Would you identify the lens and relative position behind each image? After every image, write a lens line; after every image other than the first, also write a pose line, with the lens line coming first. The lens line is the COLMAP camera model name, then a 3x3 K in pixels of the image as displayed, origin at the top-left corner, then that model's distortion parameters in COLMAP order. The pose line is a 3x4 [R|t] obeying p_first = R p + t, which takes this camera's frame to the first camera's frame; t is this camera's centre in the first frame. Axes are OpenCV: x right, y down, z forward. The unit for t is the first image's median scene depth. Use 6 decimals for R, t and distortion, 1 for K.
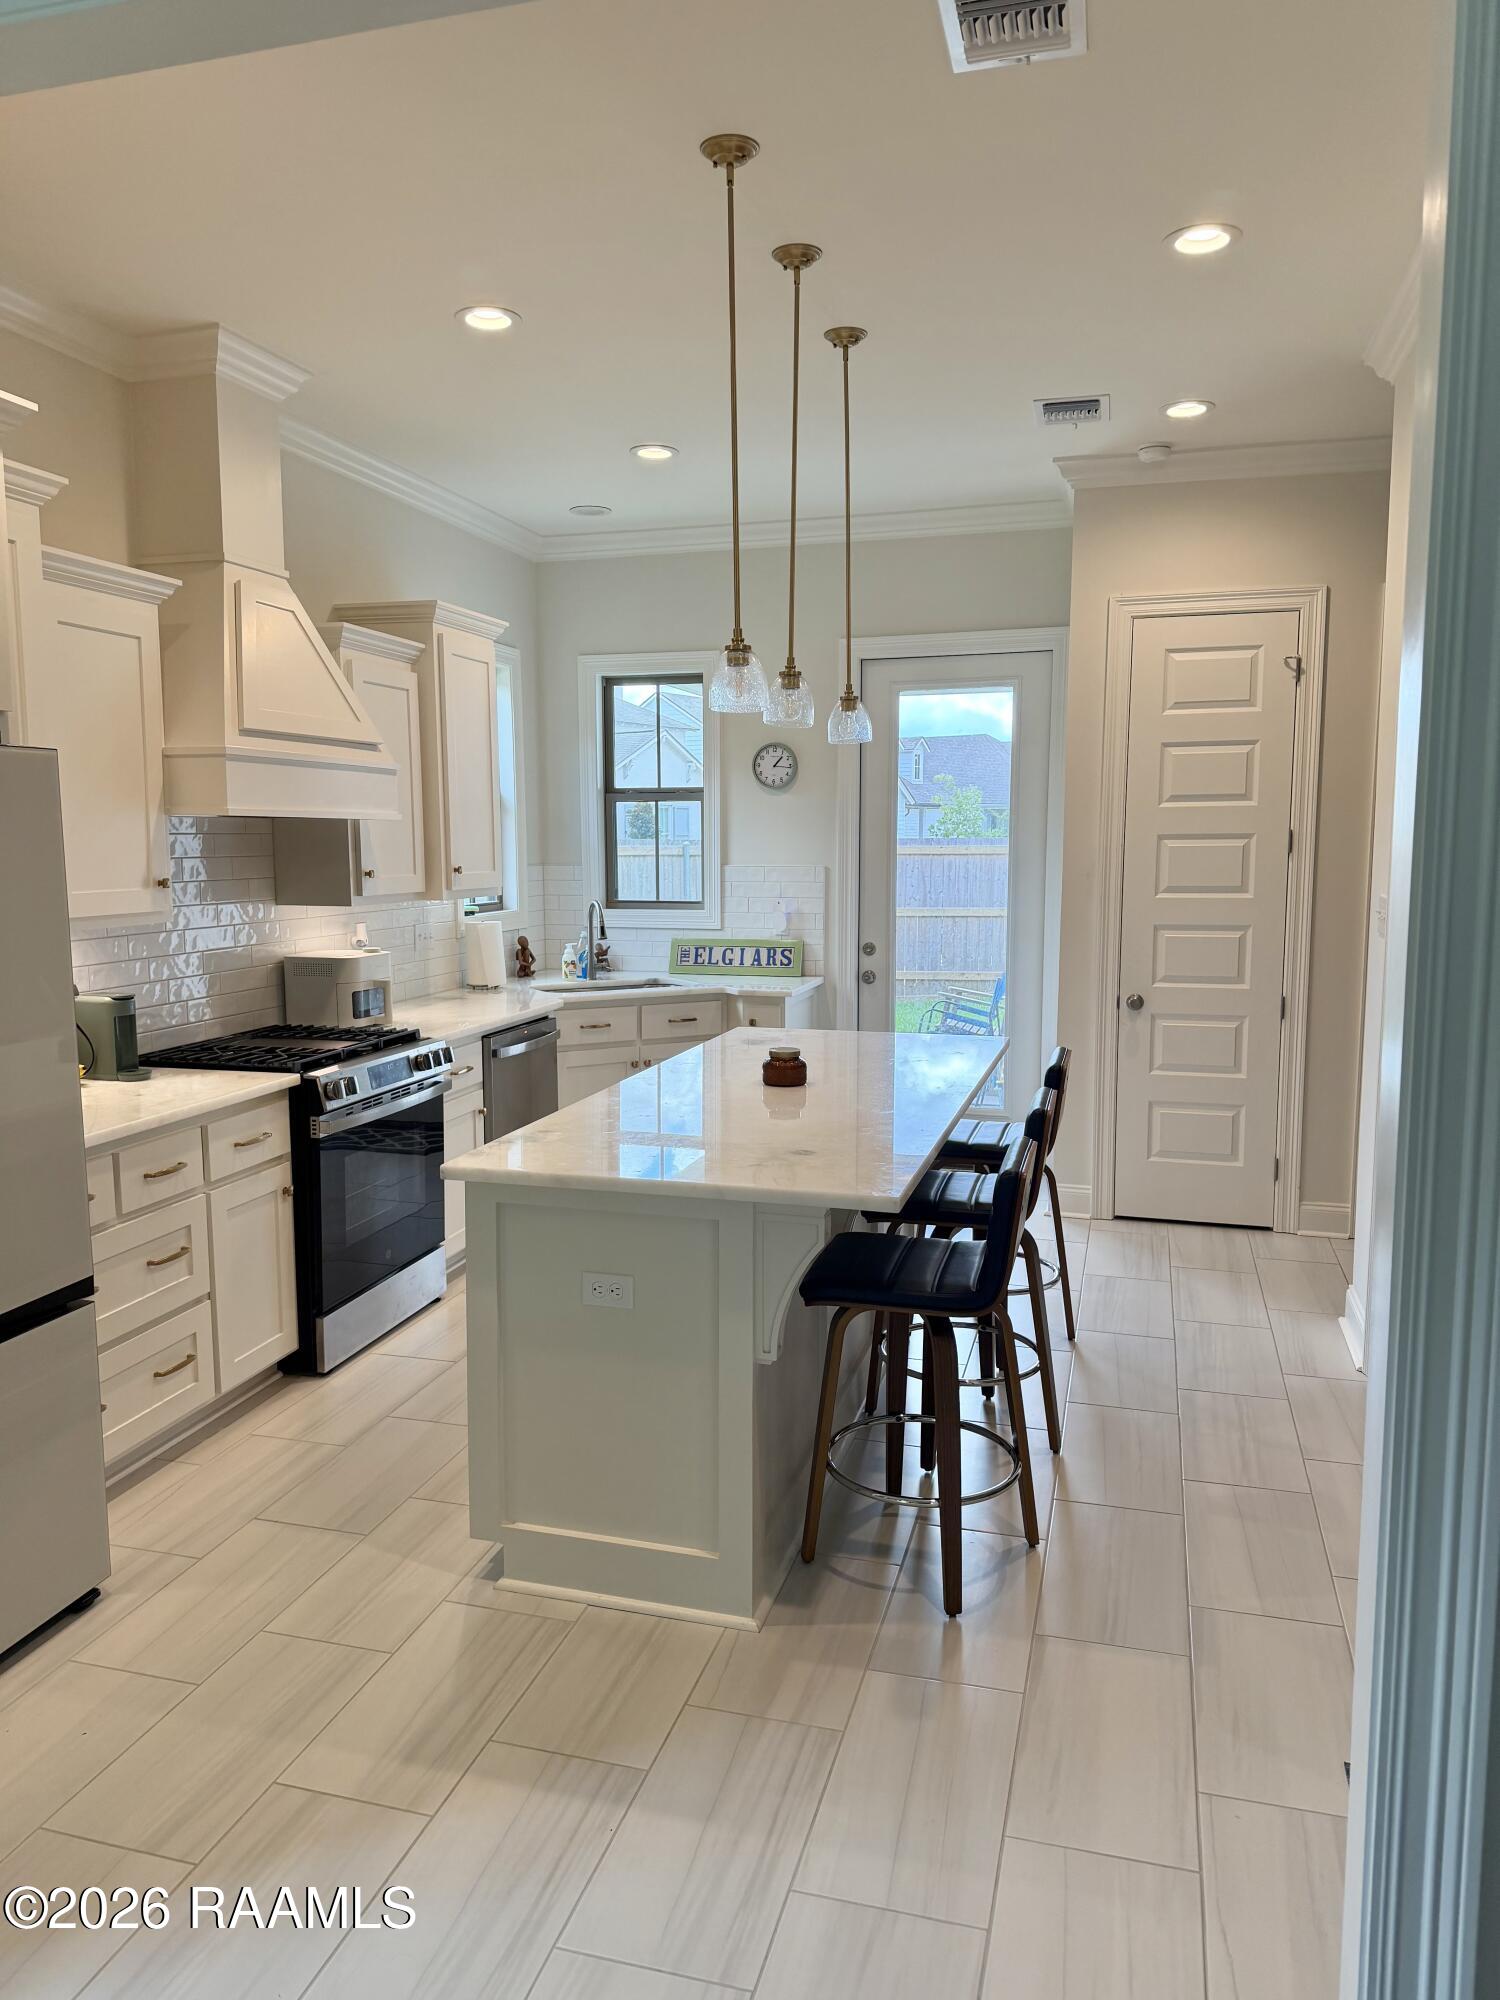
lens RADIAL K [[1356.3, 0, 750.0], [0, 1356.3, 1000.0], [0, 0, 1]] dist [0.184171, -0.306857]
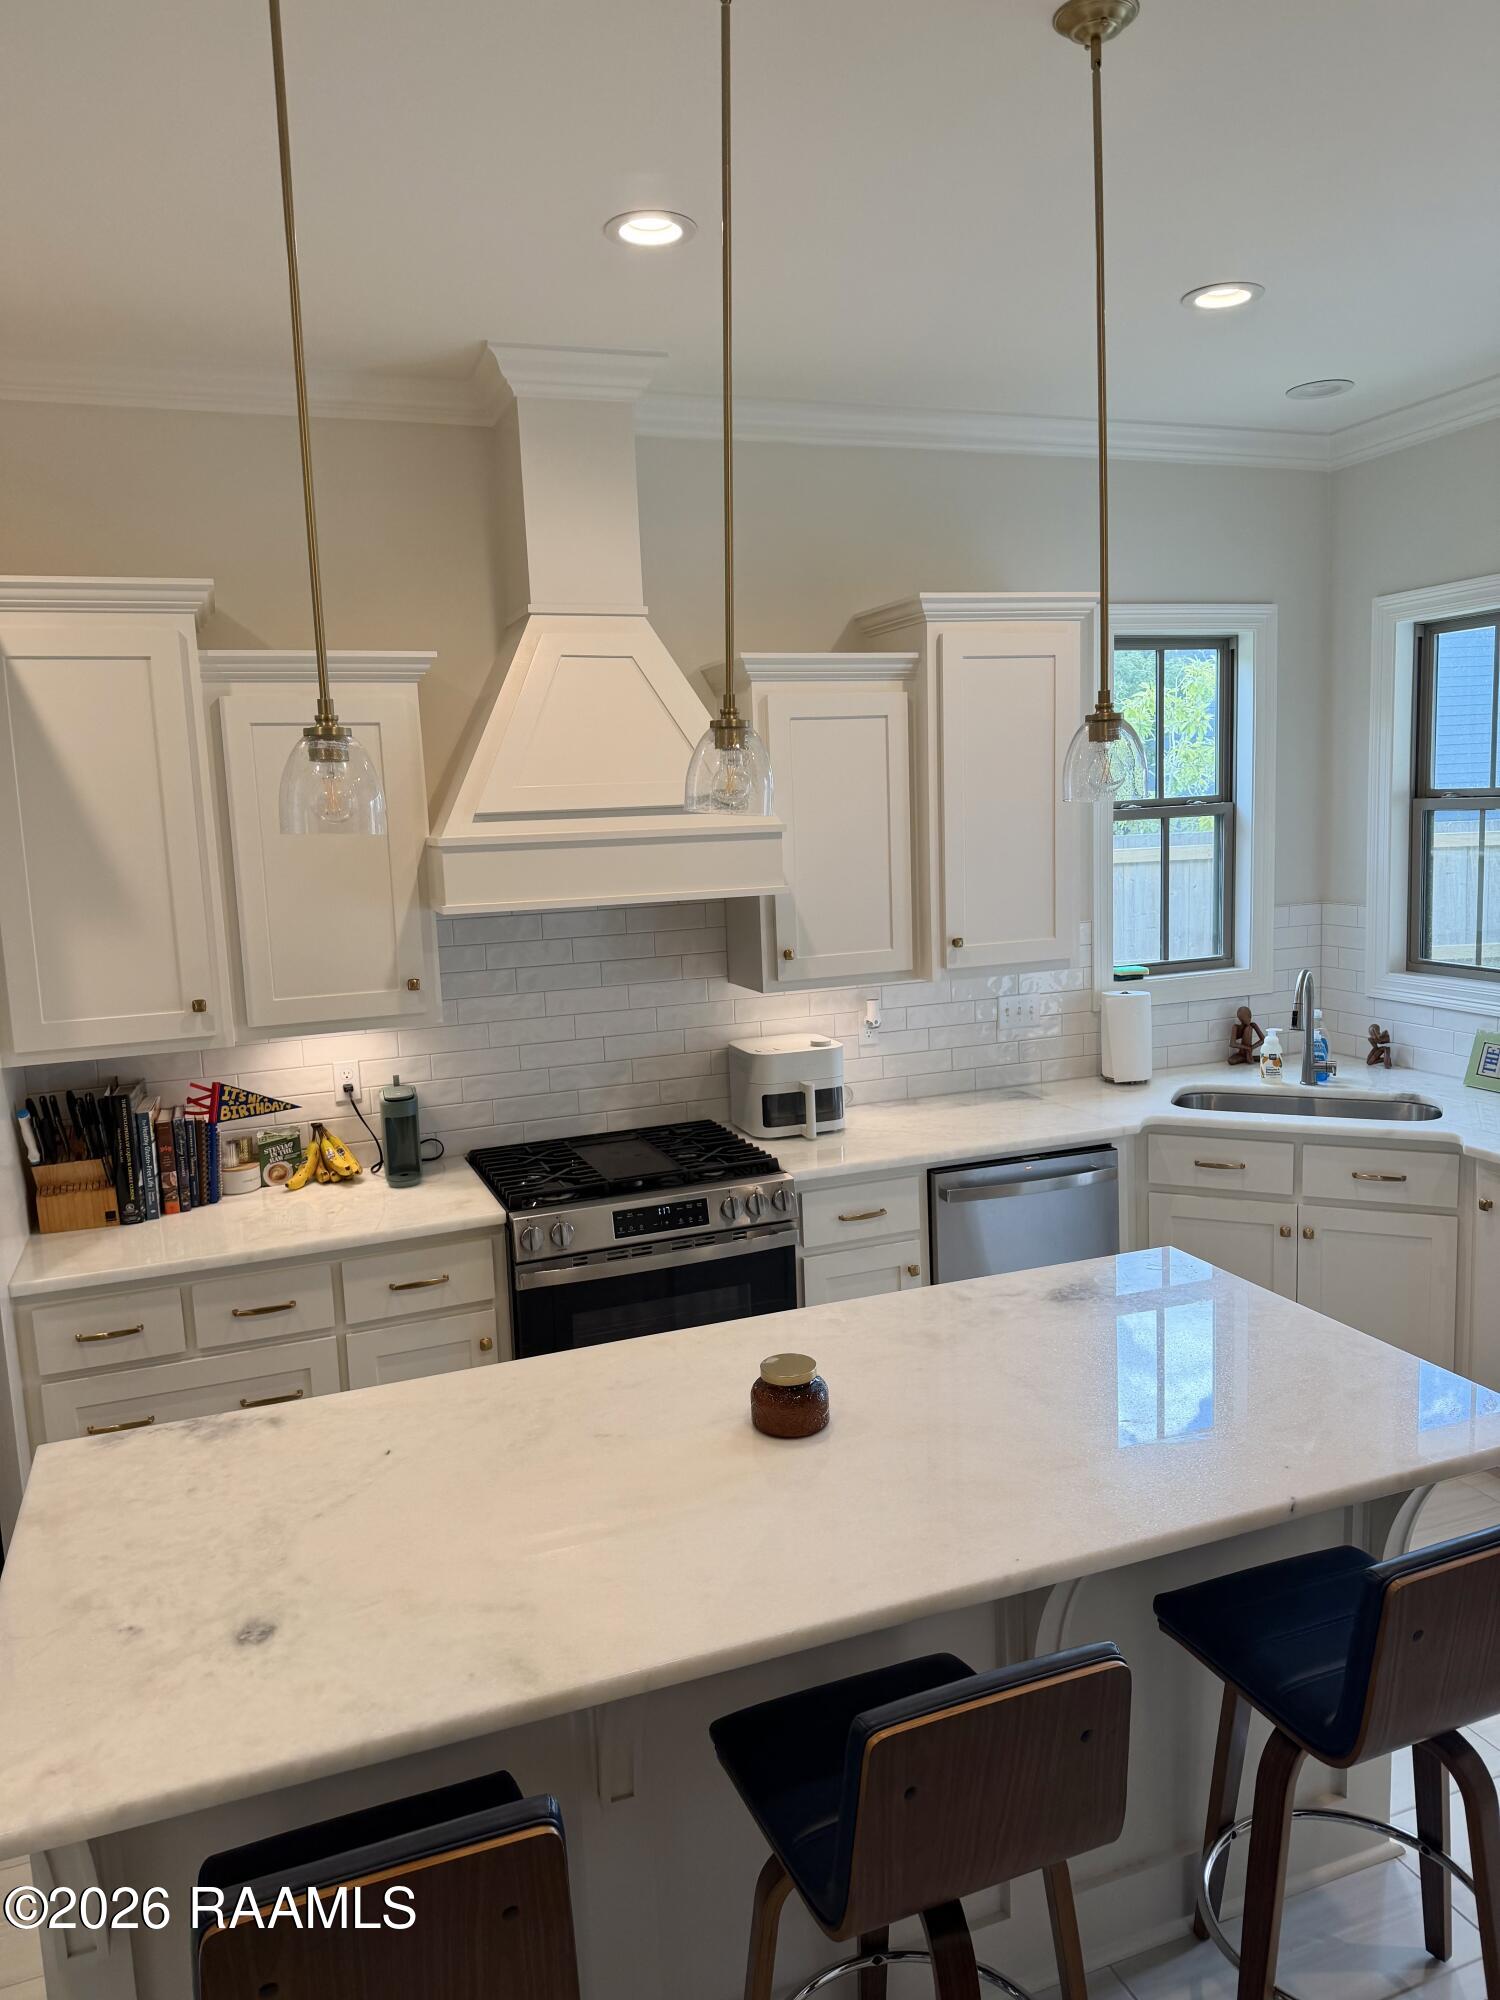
lens RADIAL K [[1356.3, 0, 750.0], [0, 1356.3, 1000.0], [0, 0, 1]] dist [0.184171, -0.306857]
pose [[0.603535, 0.097000, -0.791414, 0.331289], [-0.061749, 0.995278, 0.074896, -0.116857], [0.794942, 0.003666, 0.606675, 0.463546]]
